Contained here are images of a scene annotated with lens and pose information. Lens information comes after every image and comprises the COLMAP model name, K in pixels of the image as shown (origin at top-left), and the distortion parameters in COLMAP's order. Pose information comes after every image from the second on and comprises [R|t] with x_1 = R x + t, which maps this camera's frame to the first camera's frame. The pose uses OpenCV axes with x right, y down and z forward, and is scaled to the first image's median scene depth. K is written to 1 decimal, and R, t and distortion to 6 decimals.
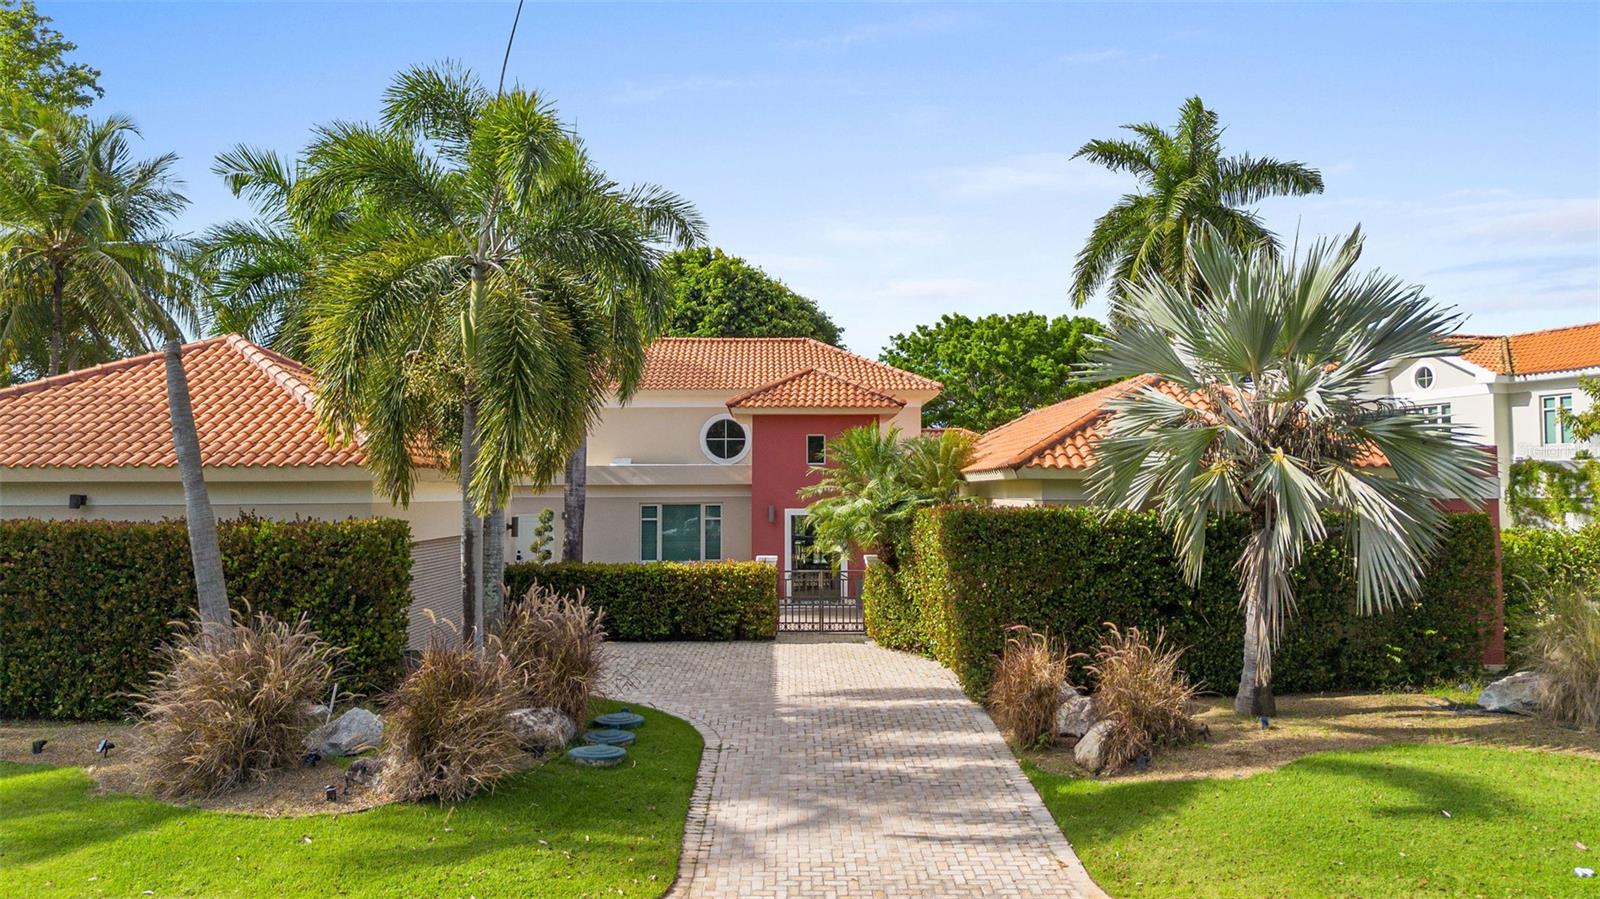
lens RADIAL K [[1146.9, 0, 797.9], [0, 1146.9, 442.1], [0, 0, 1]] dist [0.051767, -0.046333]
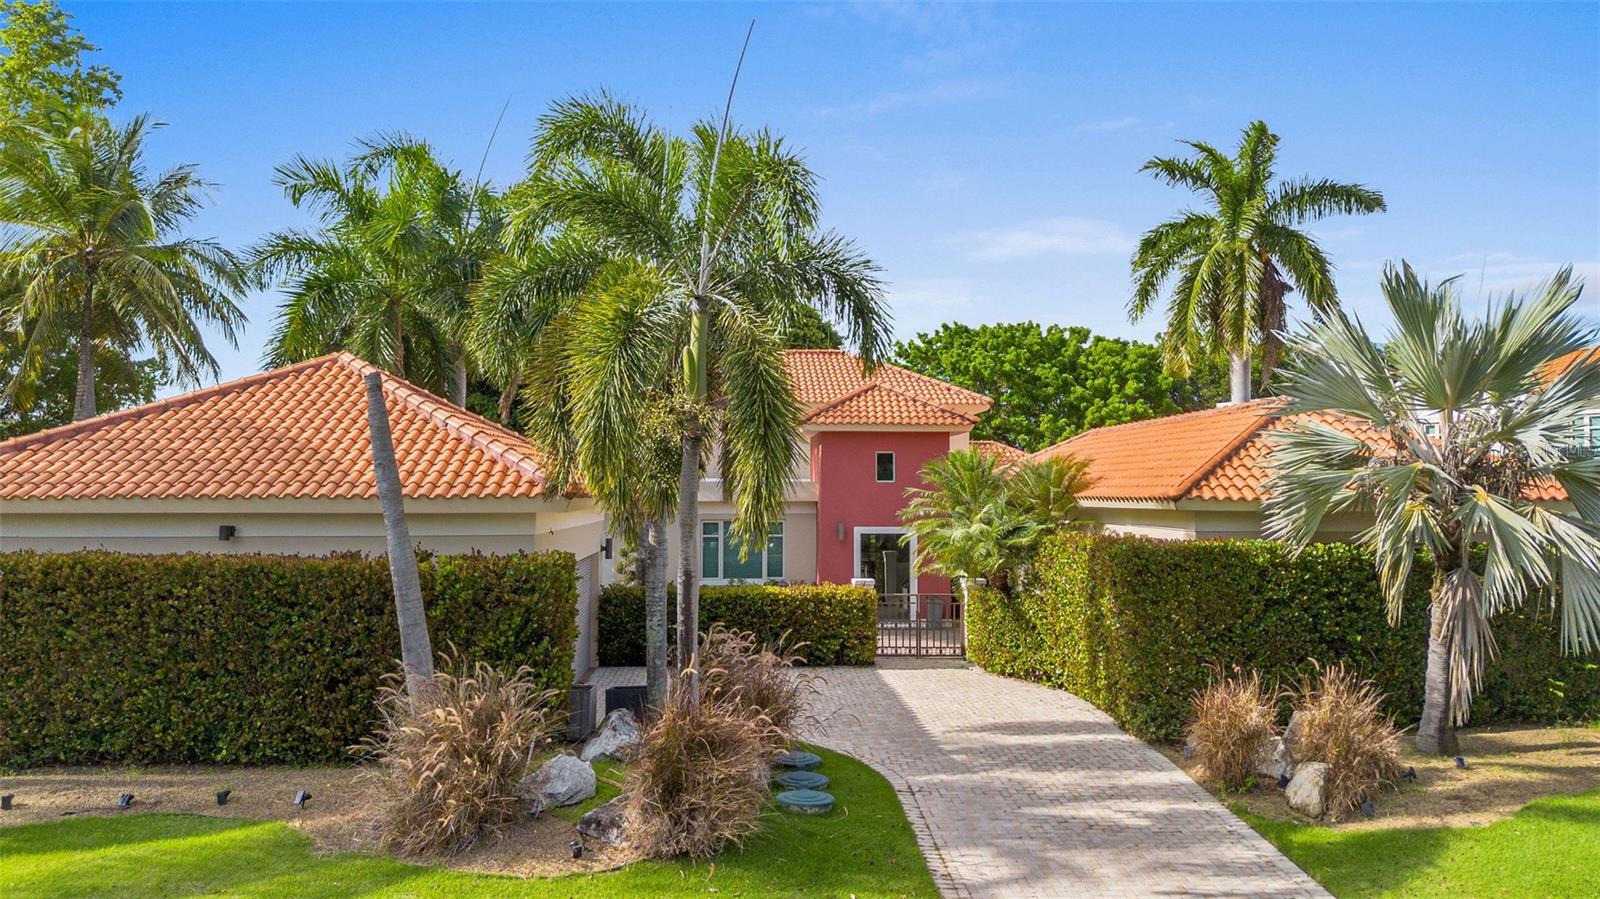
lens RADIAL K [[1146.9, 0, 795.5], [0, 1146.9, 440.8], [0, 0, 1]] dist [0.051767, -0.046333]
pose [[0.998947, 0.006543, 0.045410, -0.191386], [-0.006511, 0.999978, -0.000854, -0.026440], [-0.045414, 0.000557, 0.998968, 0.024873]]
